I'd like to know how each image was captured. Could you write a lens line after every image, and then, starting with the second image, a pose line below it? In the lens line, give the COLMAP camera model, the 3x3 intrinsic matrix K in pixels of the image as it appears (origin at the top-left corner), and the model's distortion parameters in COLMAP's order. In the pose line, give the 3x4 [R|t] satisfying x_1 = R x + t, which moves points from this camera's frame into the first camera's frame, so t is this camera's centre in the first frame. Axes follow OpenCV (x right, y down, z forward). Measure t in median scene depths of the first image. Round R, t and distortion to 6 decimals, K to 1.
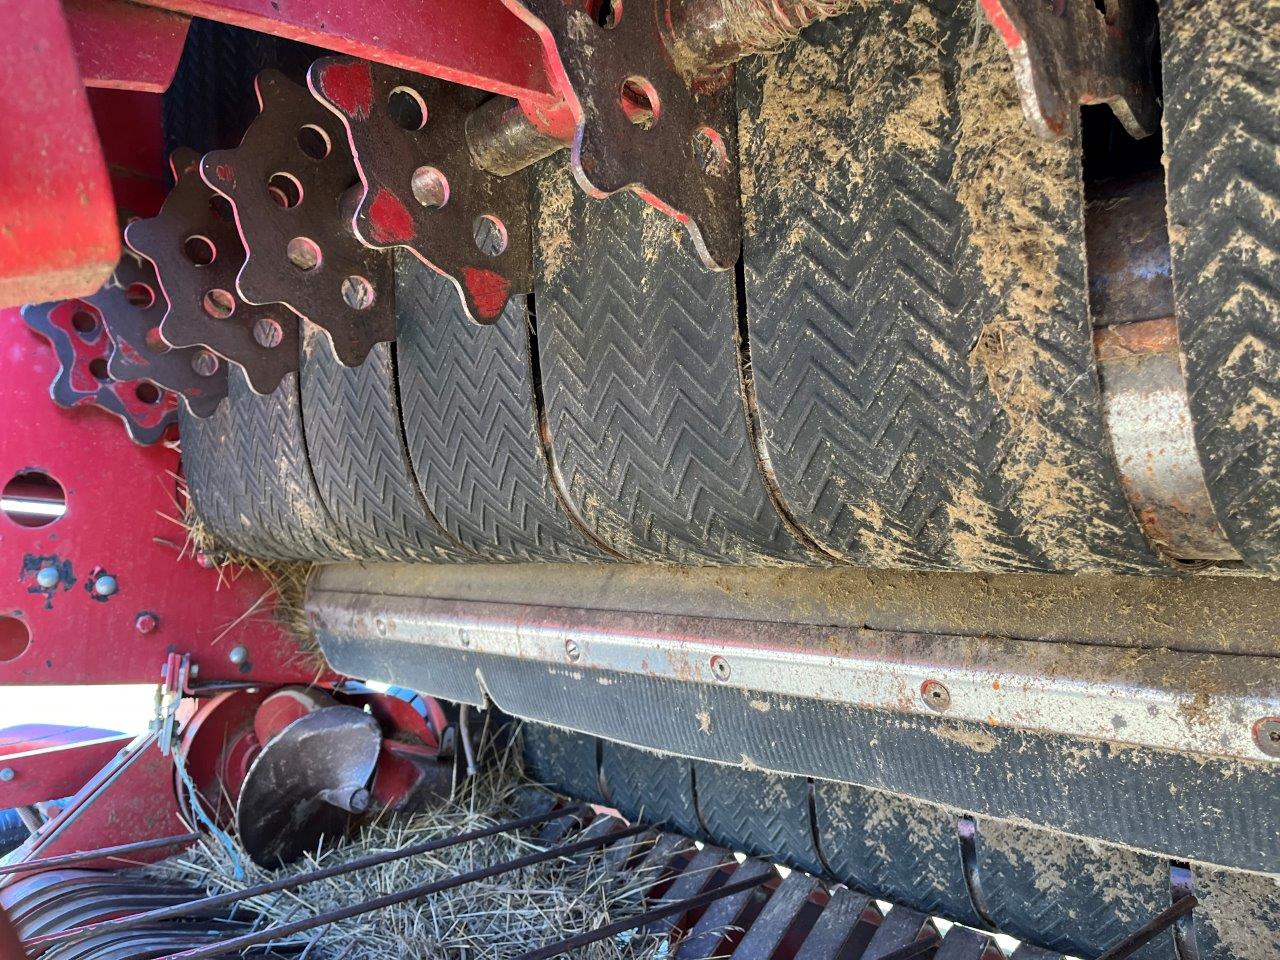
lens RADIAL K [[985.3, 0, 638.6], [0, 985.3, 468.5], [0, 0, 1]] dist [0.034566, -0.065549]
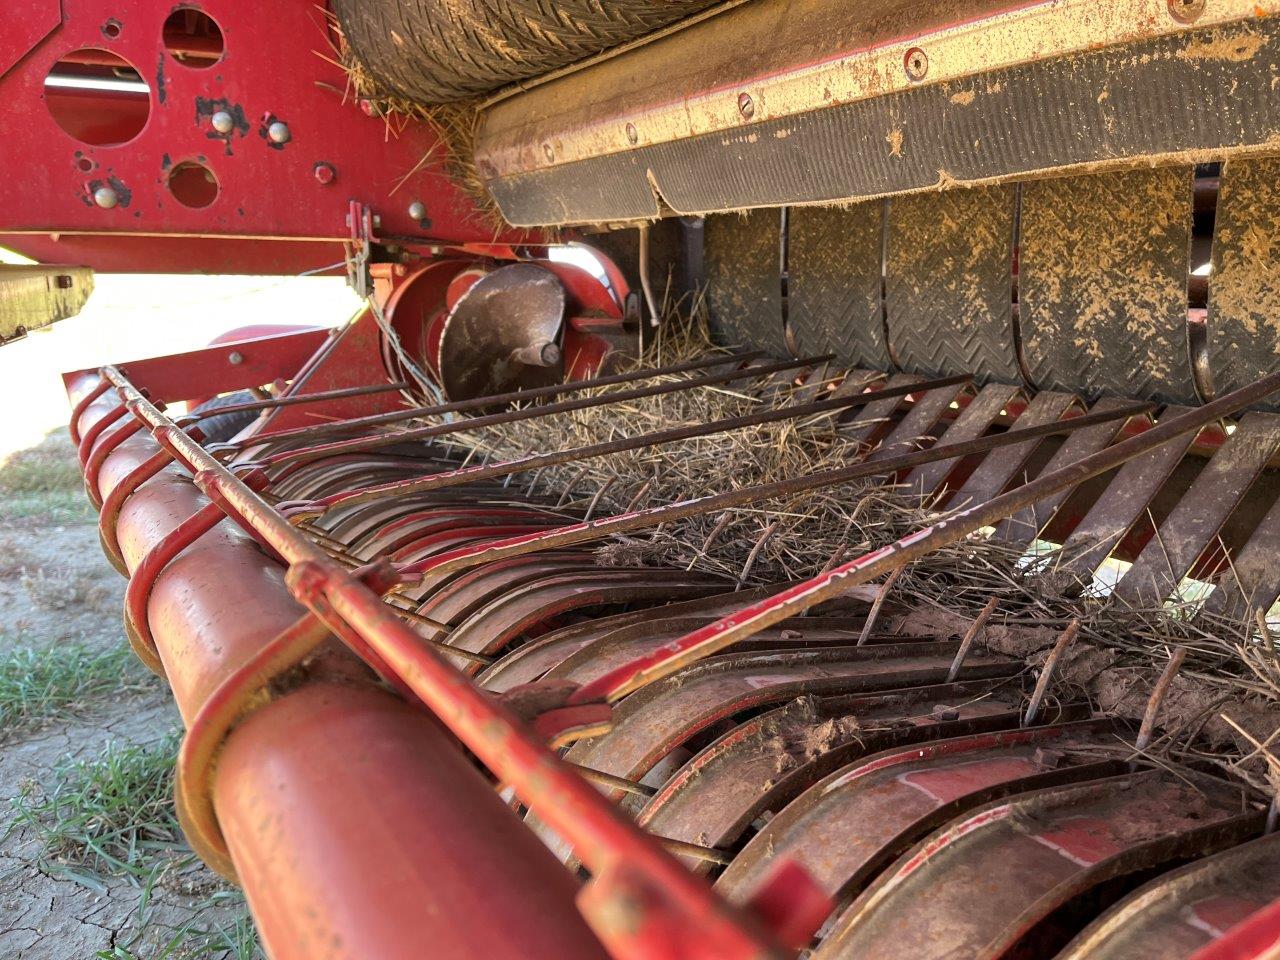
lens RADIAL K [[985.3, 0, 639.3], [0, 985.3, 491.8], [0, 0, 1]] dist [0.034566, -0.065549]
pose [[0.981257, -0.013404, -0.192239, 0.004848], [0.075954, 0.943723, 0.321896, 0.168346], [0.177106, -0.330464, 0.927053, 0.021069]]
